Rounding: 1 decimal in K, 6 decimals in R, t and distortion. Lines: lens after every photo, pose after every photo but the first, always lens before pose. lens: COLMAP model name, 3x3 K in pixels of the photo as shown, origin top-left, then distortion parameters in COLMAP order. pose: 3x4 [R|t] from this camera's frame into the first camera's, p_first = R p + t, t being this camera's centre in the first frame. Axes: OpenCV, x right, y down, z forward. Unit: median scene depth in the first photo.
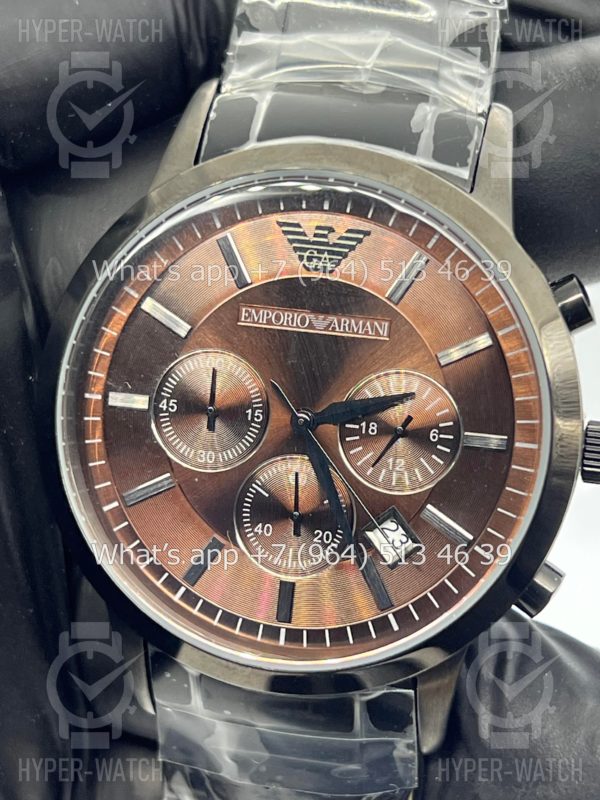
lens RADIAL K [[1868.2, 0, 305.9], [0, 1868.2, 403.7], [0, 0, 1]] dist [0.186011, 0.000000]
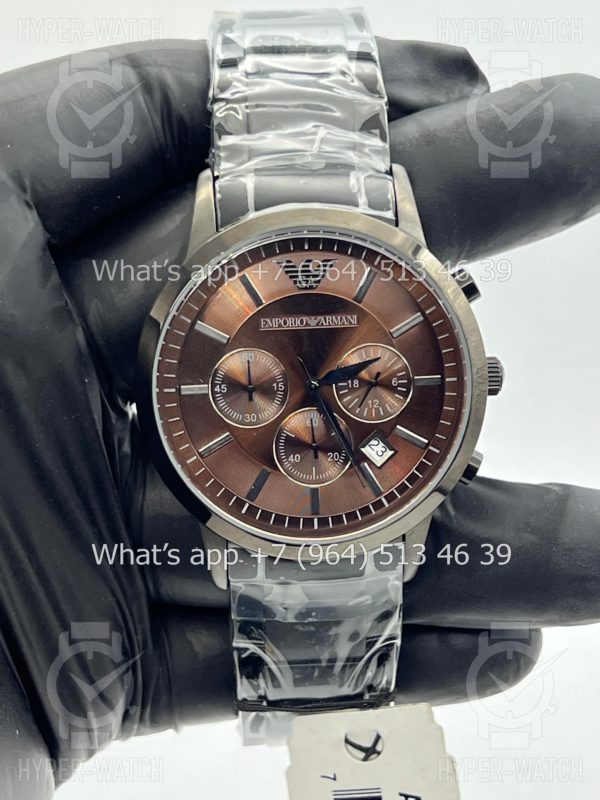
lens RADIAL K [[1868.2, 0, 300.8], [0, 1868.2, 399.0], [0, 0, 1]] dist [0.186011, 0.000000]
pose [[0.965052, -0.158073, 0.209016, -0.336359], [0.145343, 0.986533, 0.075024, -0.097552], [-0.218061, -0.042023, 0.975030, -0.516629]]
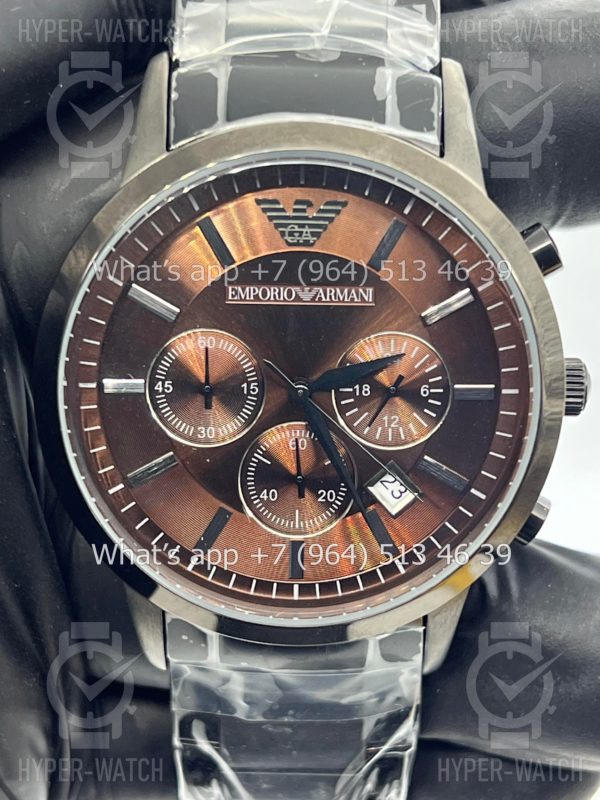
lens RADIAL K [[1868.2, 0, 293.2], [0, 1868.2, 421.5], [0, 0, 1]] dist [0.186011, 0.000000]
pose [[0.980449, -0.117935, 0.157515, -0.170029], [0.094626, 0.984439, 0.148072, -0.127384], [-0.172527, -0.130272, 0.976352, -0.017636]]
